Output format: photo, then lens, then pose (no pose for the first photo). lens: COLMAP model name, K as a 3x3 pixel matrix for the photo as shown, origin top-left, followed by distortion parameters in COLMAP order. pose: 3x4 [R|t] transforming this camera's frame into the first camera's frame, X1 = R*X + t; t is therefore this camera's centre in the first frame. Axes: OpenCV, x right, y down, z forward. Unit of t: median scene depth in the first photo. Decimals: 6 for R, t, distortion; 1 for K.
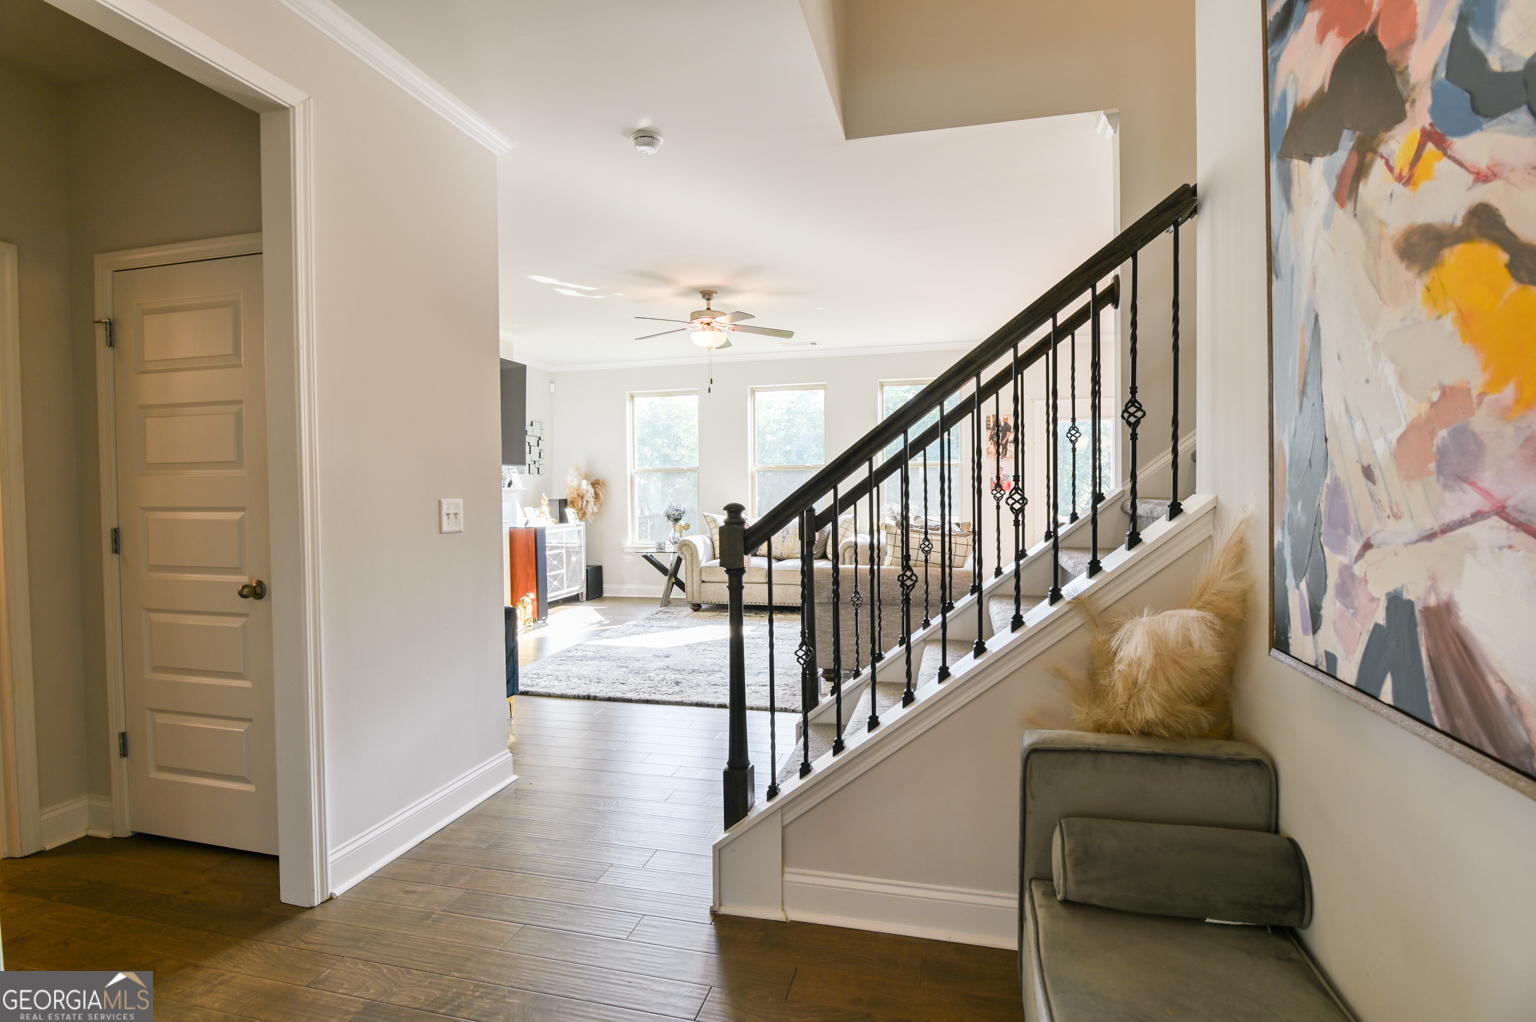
lens RADIAL K [[751.3, 0, 768.0], [0, 751.3, 511.0], [0, 0, 1]] dist [-0.019166, -0.000990]
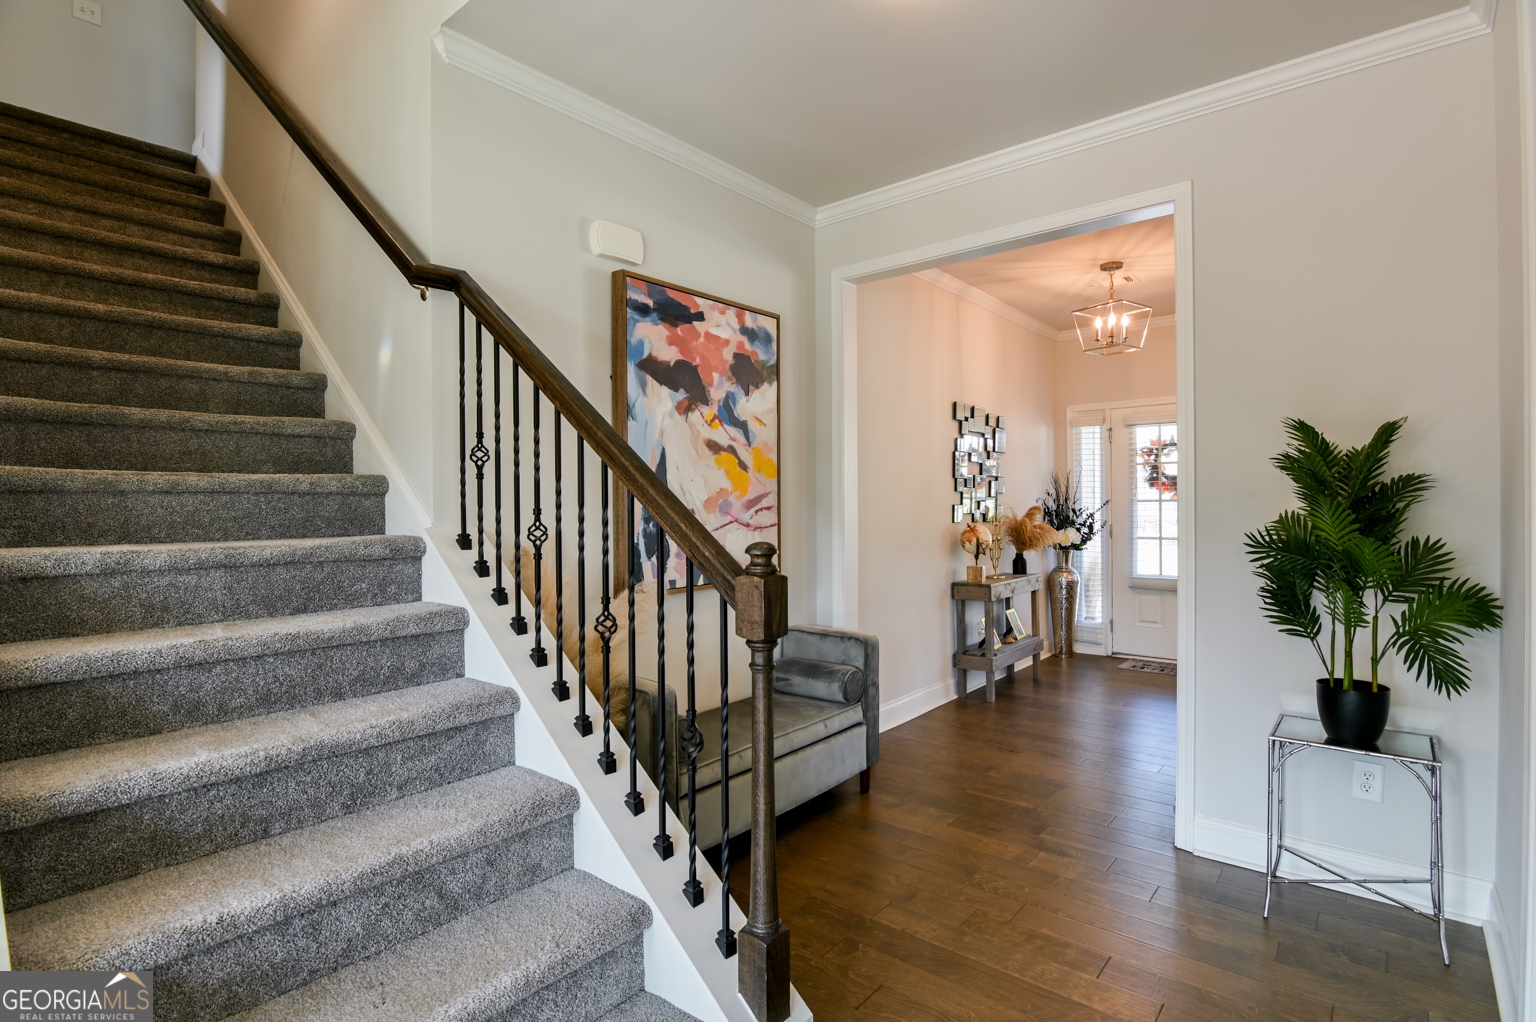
lens RADIAL K [[751.3, 0, 768.0], [0, 751.3, 511.0], [0, 0, 1]] dist [-0.019166, -0.000990]
pose [[-0.900290, 0.010375, 0.435166, -0.875006], [0.029032, 0.998921, 0.036247, -0.172124], [-0.434321, 0.045267, -0.899620, 4.029253]]
